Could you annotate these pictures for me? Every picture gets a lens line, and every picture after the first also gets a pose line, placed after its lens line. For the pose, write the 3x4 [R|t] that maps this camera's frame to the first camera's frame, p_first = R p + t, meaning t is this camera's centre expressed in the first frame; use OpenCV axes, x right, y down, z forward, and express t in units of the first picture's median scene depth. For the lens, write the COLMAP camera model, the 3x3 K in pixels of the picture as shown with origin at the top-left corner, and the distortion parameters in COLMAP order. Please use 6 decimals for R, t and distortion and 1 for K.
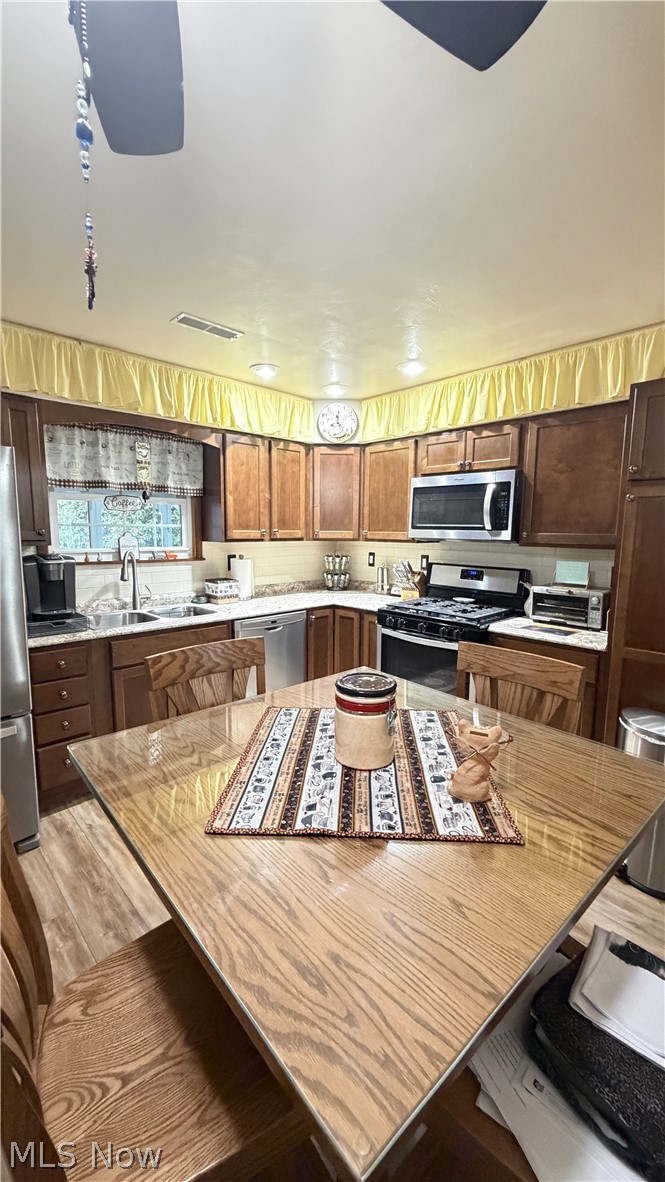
lens RADIAL K [[469.5, 0, 332.5], [0, 469.5, 591.0], [0, 0, 1]] dist [0.001177, 0.000115]
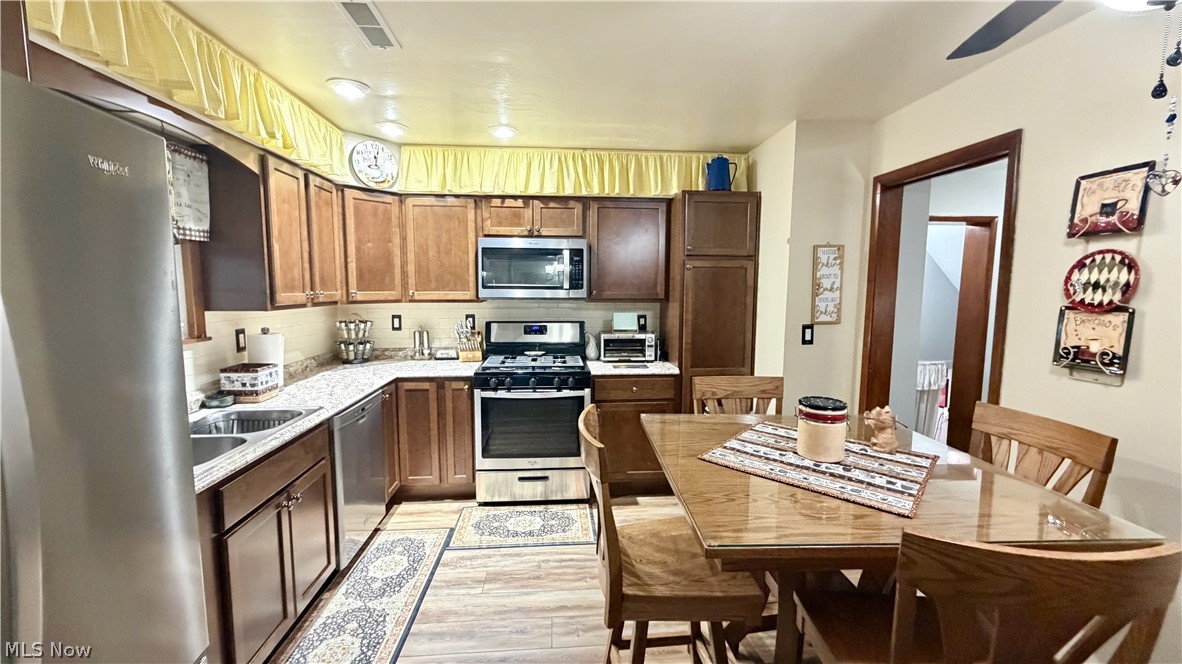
lens RADIAL K [[469.5, 0, 588.6], [0, 469.5, 334.2], [0, 0, 1]] dist [0.001177, 0.000115]
pose [[0.637220, -0.084942, 0.765987, -0.538099], [0.104395, 0.994260, 0.023411, -0.042797], [-0.763579, 0.065047, 0.642430, 0.231050]]
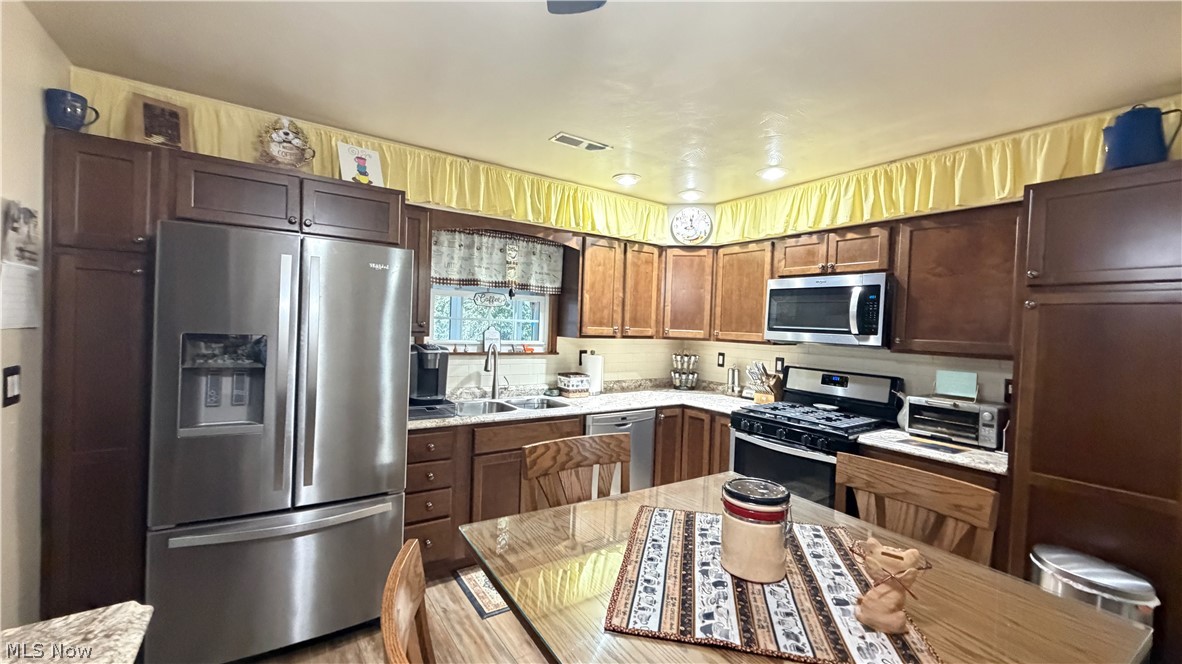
lens RADIAL K [[469.5, 0, 588.6], [0, 469.5, 334.2], [0, 0, 1]] dist [0.001177, 0.000115]
pose [[0.986107, 0.030103, -0.163360, -0.046057], [-0.048333, 0.992889, -0.108795, -0.000558], [0.158923, 0.115179, 0.980549, -0.019172]]
